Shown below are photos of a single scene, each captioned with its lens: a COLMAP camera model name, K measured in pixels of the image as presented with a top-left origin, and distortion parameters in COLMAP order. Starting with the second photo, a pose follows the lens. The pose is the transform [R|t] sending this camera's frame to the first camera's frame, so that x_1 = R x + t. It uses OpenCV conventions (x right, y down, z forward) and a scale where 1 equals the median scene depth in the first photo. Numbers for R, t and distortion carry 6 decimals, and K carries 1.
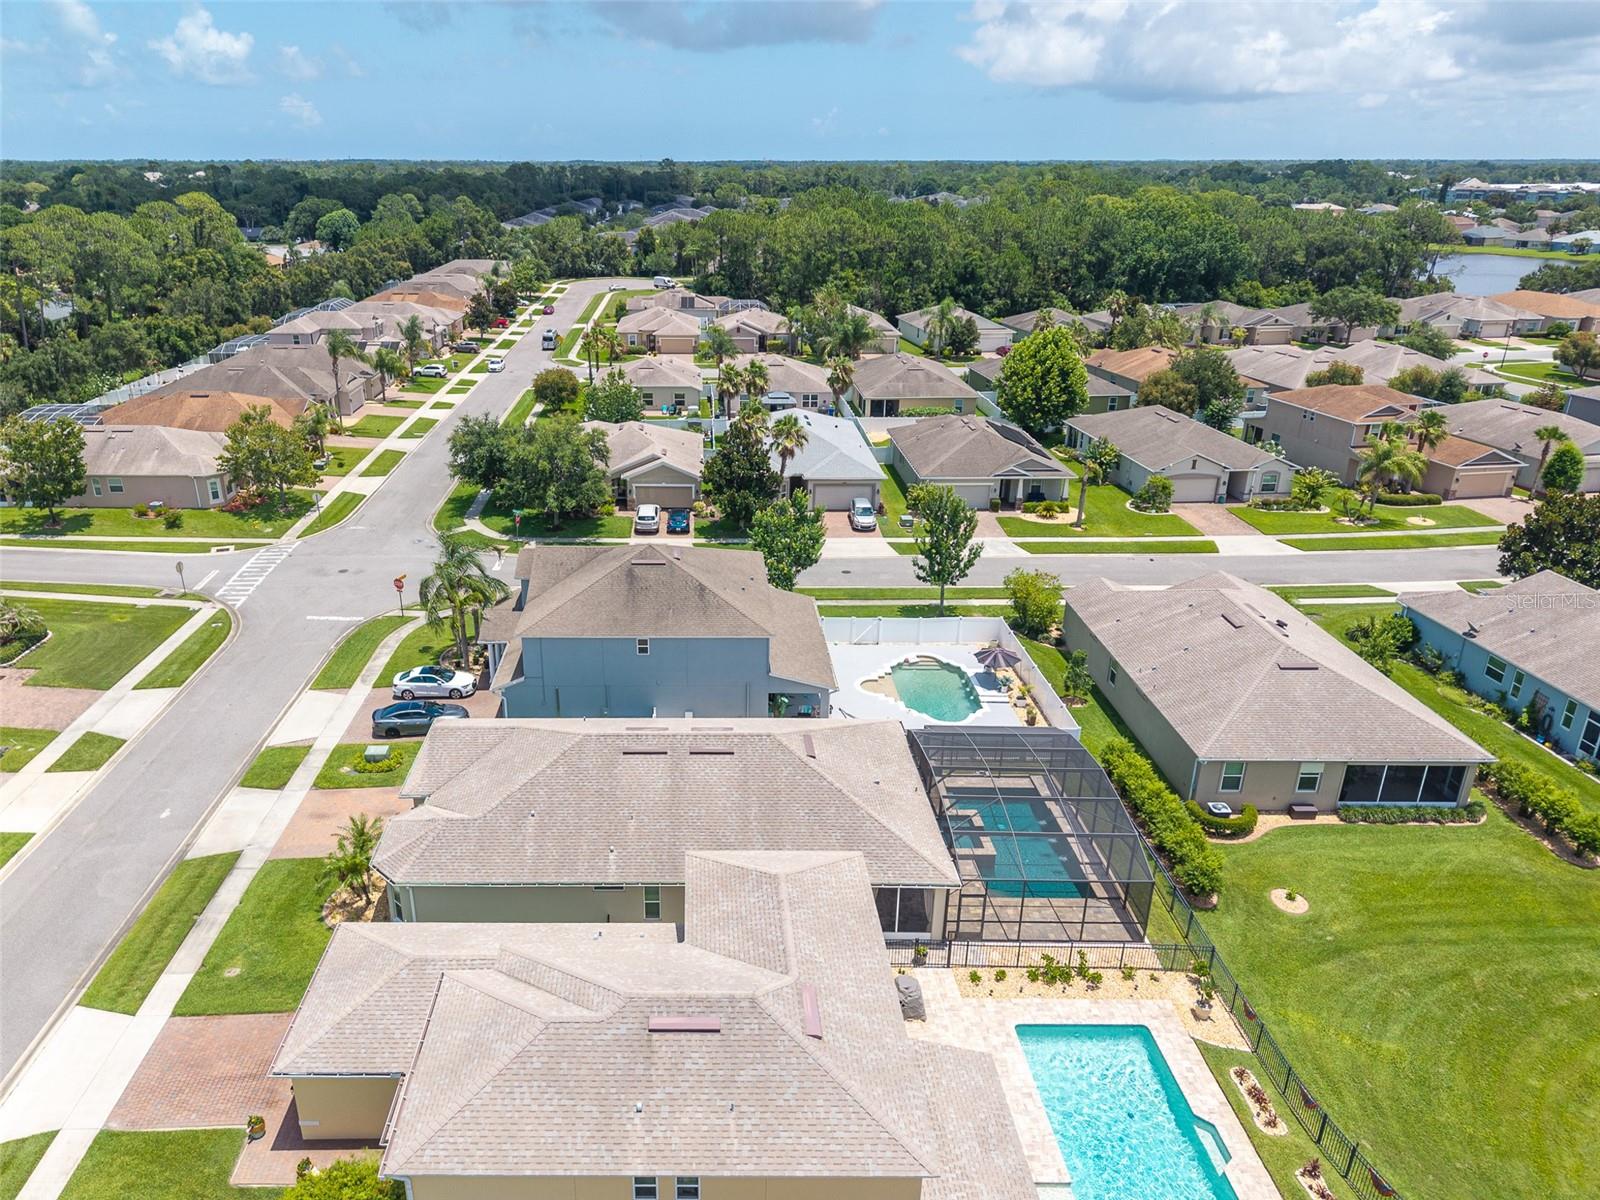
lens RADIAL K [[1106.6, 0, 695.3], [0, 1106.6, 624.4], [0, 0, 1]] dist [0.005192, -0.000283]
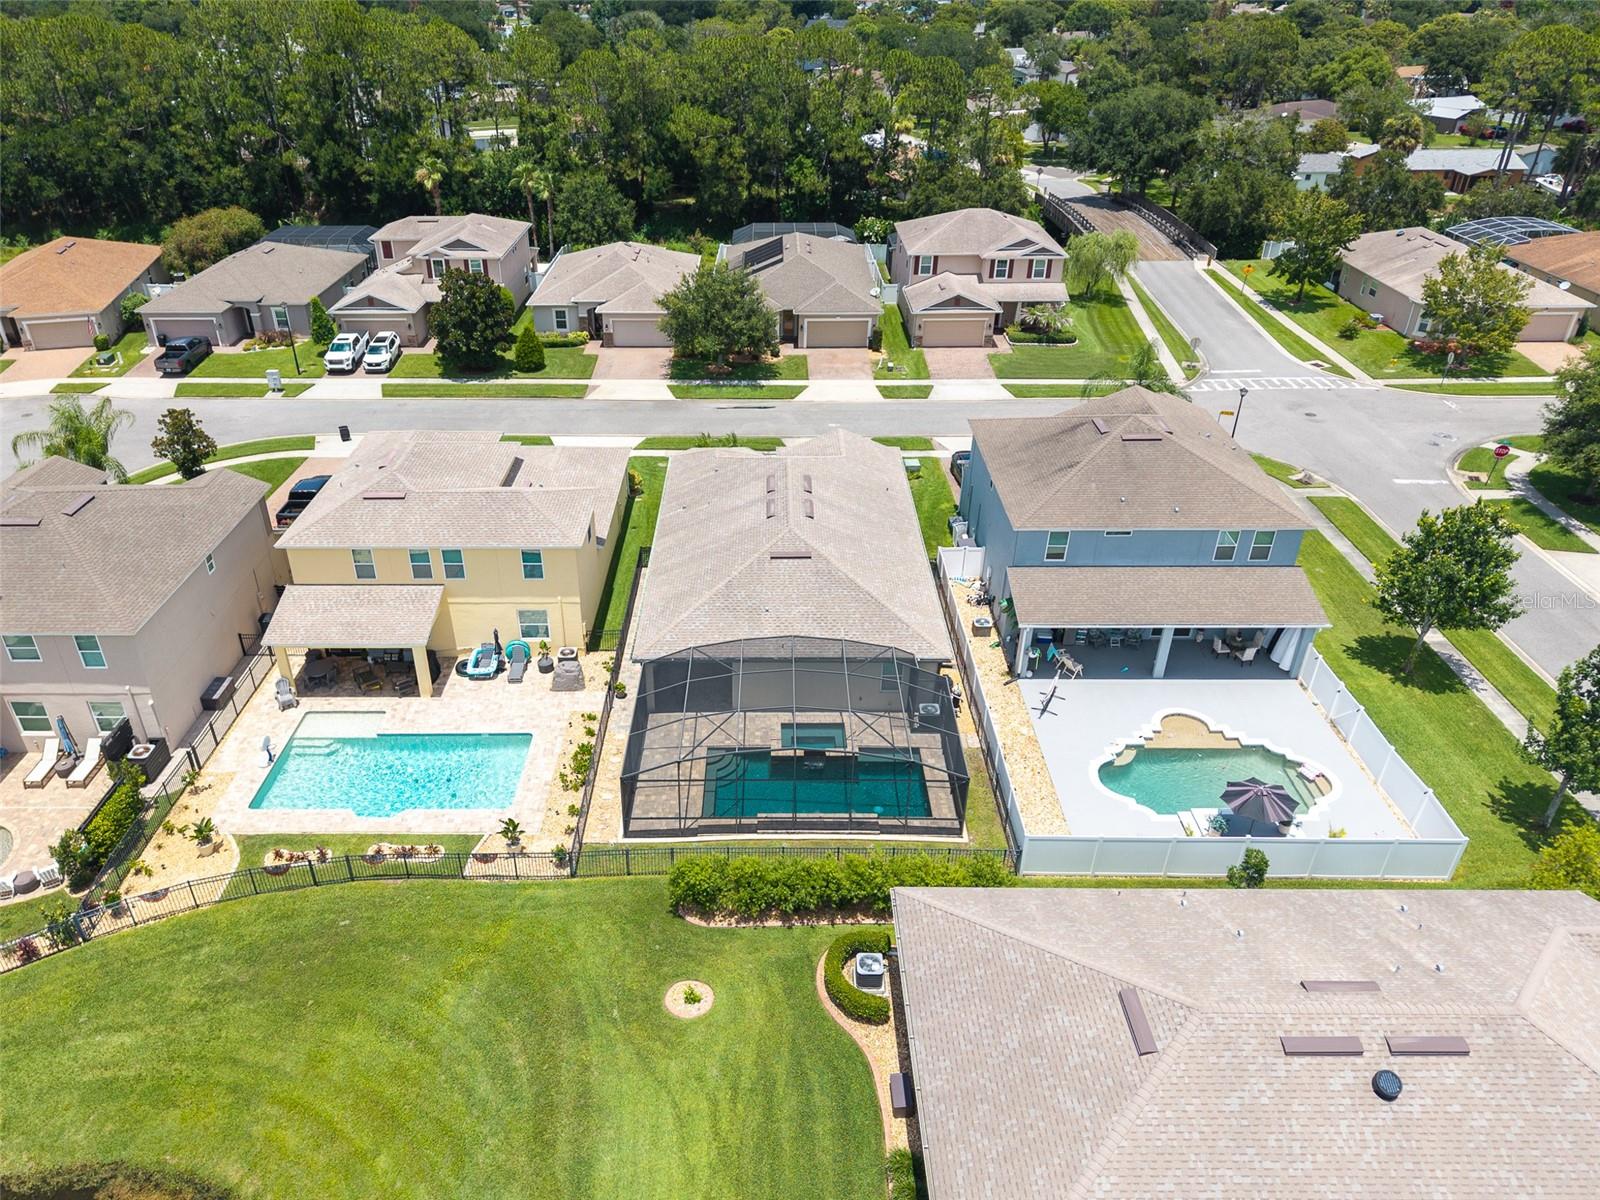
lens RADIAL K [[1097.5, 0, 754.4], [0, 1097.5, 592.6], [0, 0, 1]] dist [0.045744, -0.051283]
pose [[-0.010440, 0.498204, -0.866997, 0.516012], [-0.377863, 0.800790, 0.464709, -0.166456], [0.925802, 0.332458, 0.179893, 0.404097]]
